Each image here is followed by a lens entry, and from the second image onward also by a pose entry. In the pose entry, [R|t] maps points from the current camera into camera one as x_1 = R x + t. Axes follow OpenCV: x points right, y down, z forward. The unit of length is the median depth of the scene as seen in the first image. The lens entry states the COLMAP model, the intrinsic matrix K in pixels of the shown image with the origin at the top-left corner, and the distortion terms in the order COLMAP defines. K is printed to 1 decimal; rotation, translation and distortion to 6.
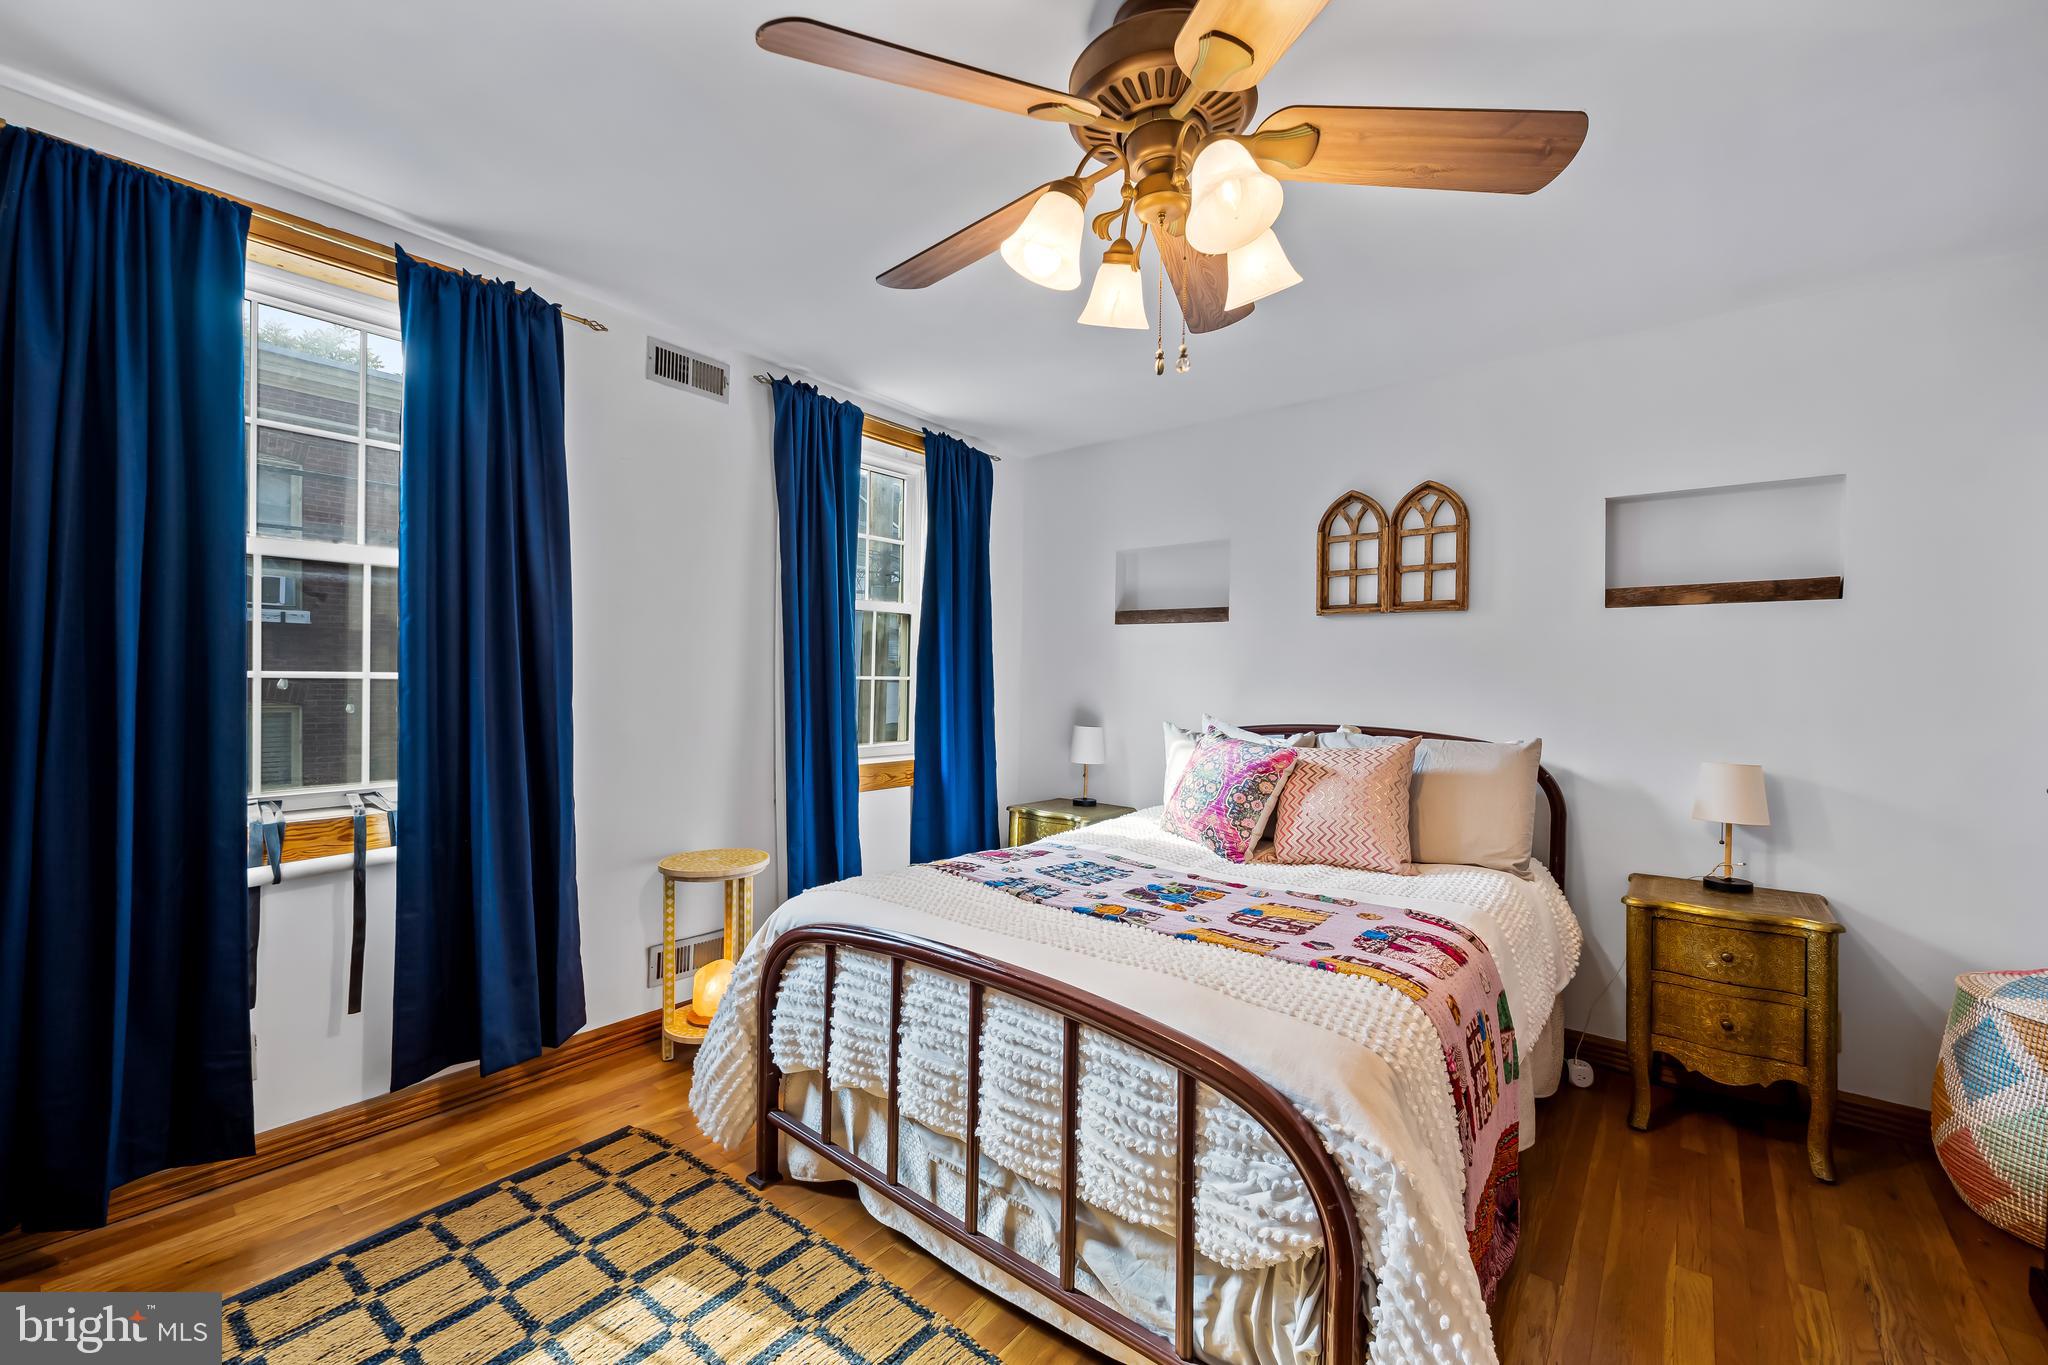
lens RADIAL K [[824.1, 0, 1022.7], [0, 824.1, 670.3], [0, 0, 1]] dist [-0.002157, -0.000181]
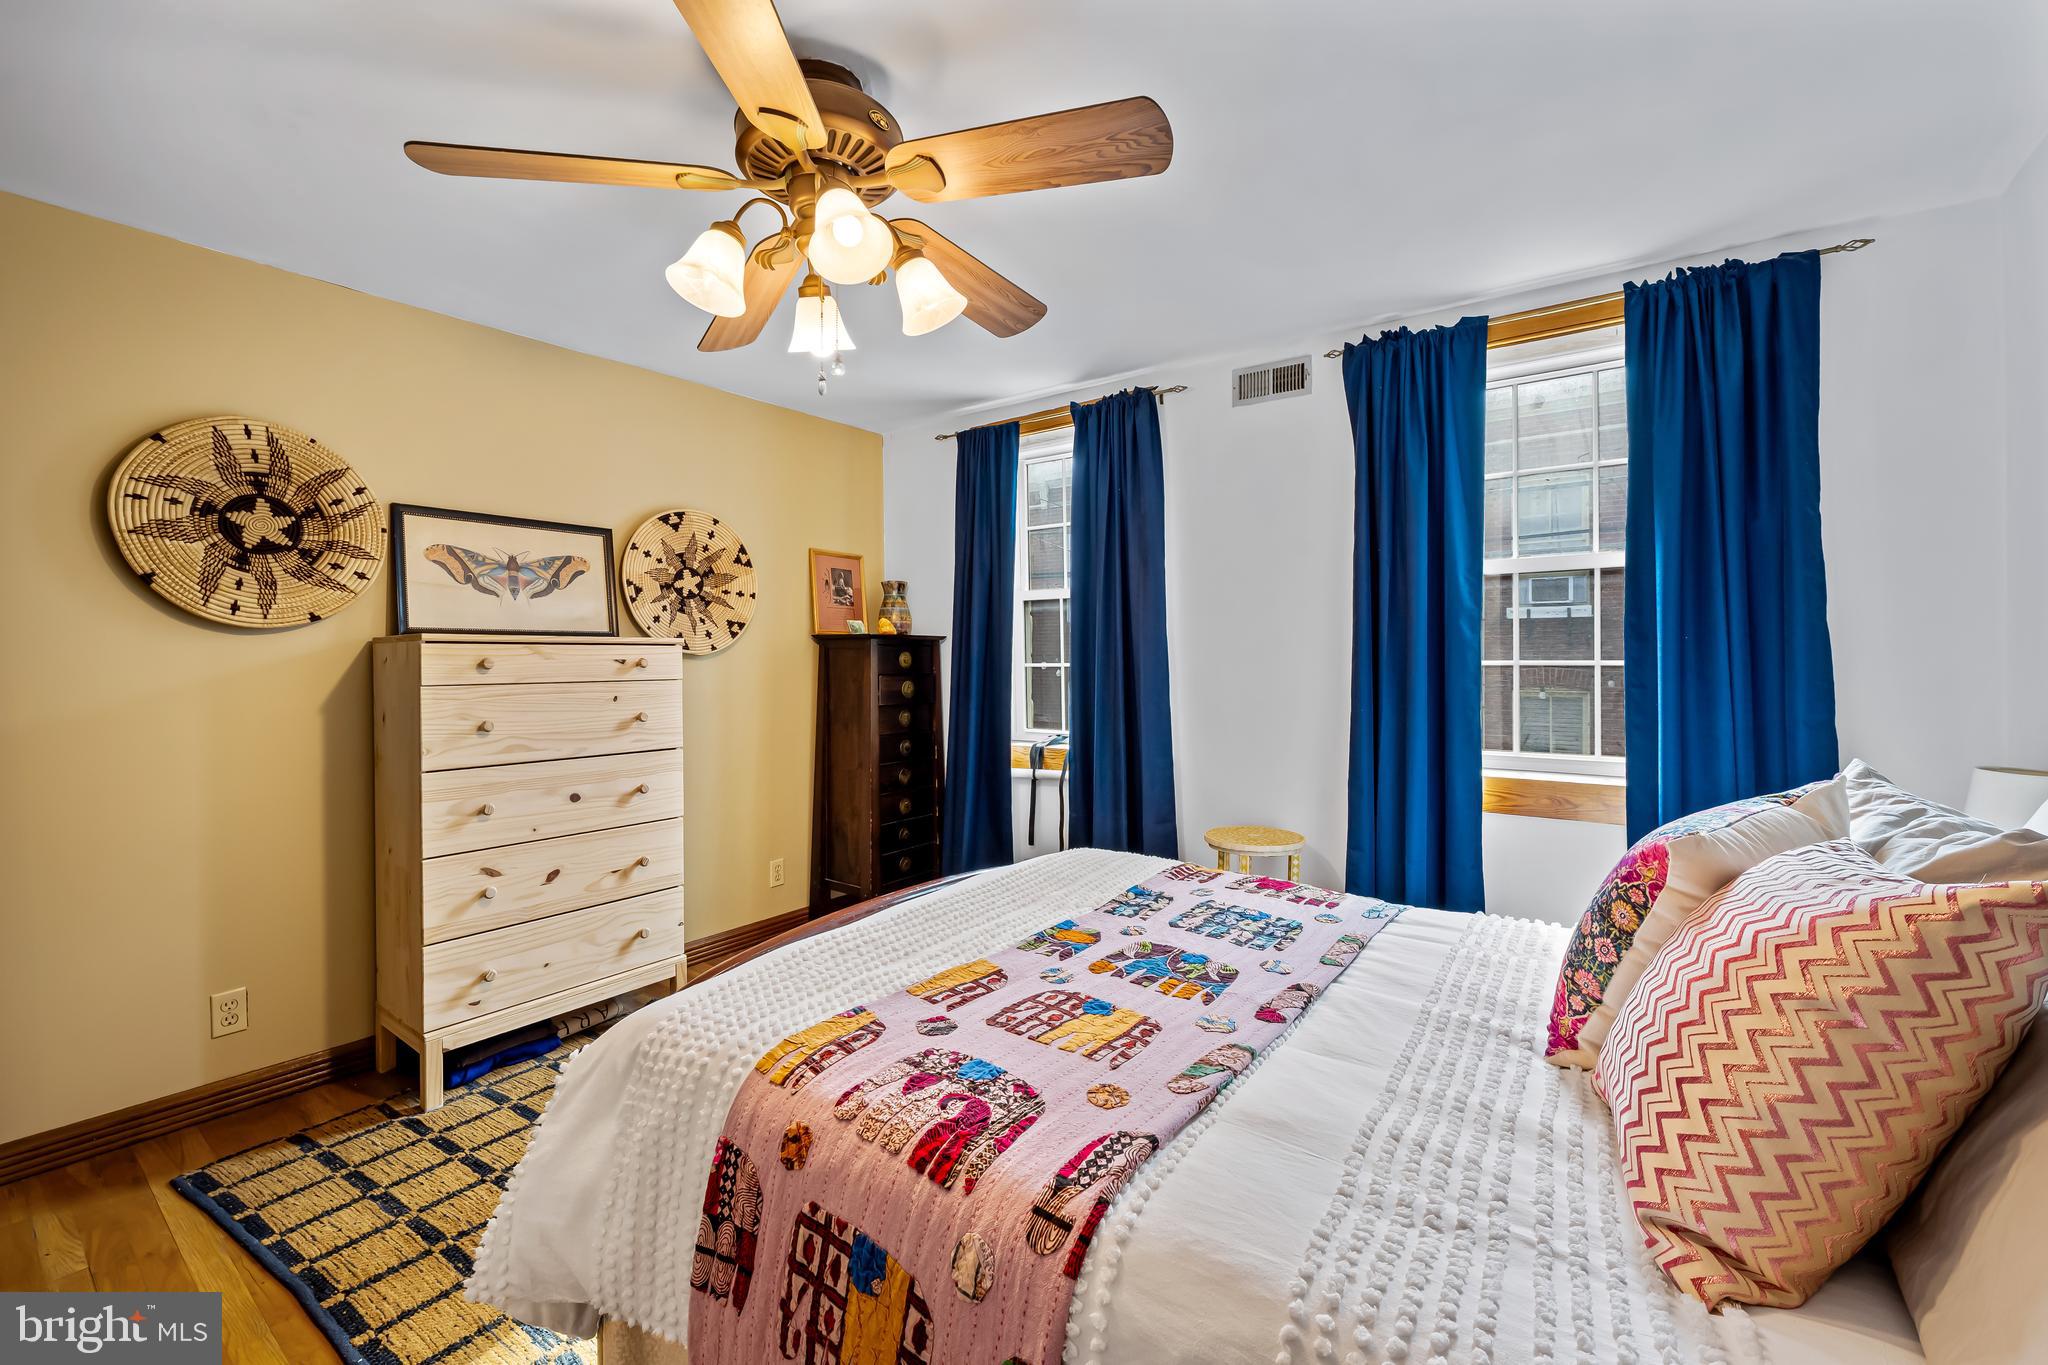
lens RADIAL K [[824.1, 0, 1022.7], [0, 824.1, 670.3], [0, 0, 1]] dist [-0.002157, -0.000181]
pose [[0.039241, 0.006190, -0.999211, 0.888092], [0.009556, 0.999933, 0.006570, 0.006177], [0.999184, -0.009806, 0.039179, 0.843686]]
